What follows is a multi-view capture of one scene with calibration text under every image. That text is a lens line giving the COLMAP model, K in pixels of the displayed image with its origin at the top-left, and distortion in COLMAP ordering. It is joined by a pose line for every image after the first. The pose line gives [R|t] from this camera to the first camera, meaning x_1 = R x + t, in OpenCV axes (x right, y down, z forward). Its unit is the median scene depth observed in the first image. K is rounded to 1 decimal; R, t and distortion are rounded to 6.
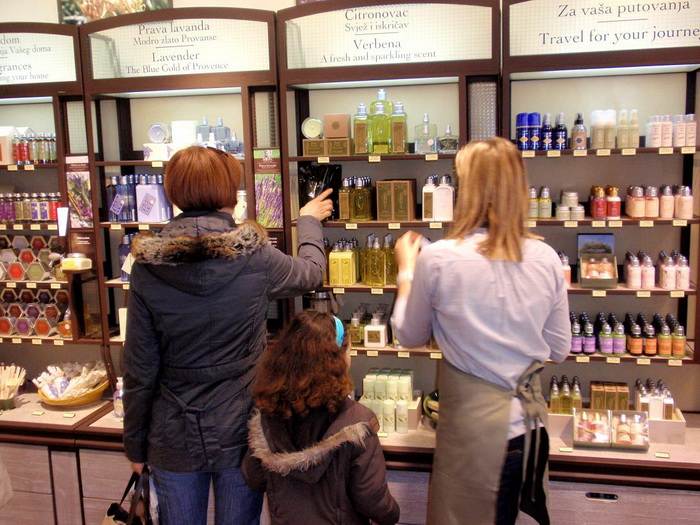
lens RADIAL K [[751.3, 0, 351.1], [0, 751.3, 276.1], [0, 0, 1]] dist [0.014096, 0.011464]
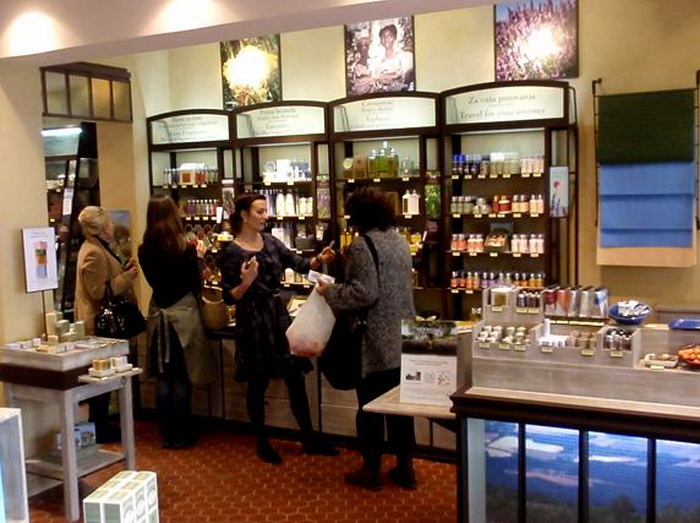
lens RADIAL K [[796.8, 0, 350.0], [0, 796.8, 261.5], [0, 0, 1]] dist [-0.007295, -0.005396]
pose [[0.969778, 0.020196, -0.243151, 0.409333], [-0.033333, 0.998191, -0.050037, 0.129813], [0.241700, 0.056630, 0.968697, -0.812966]]
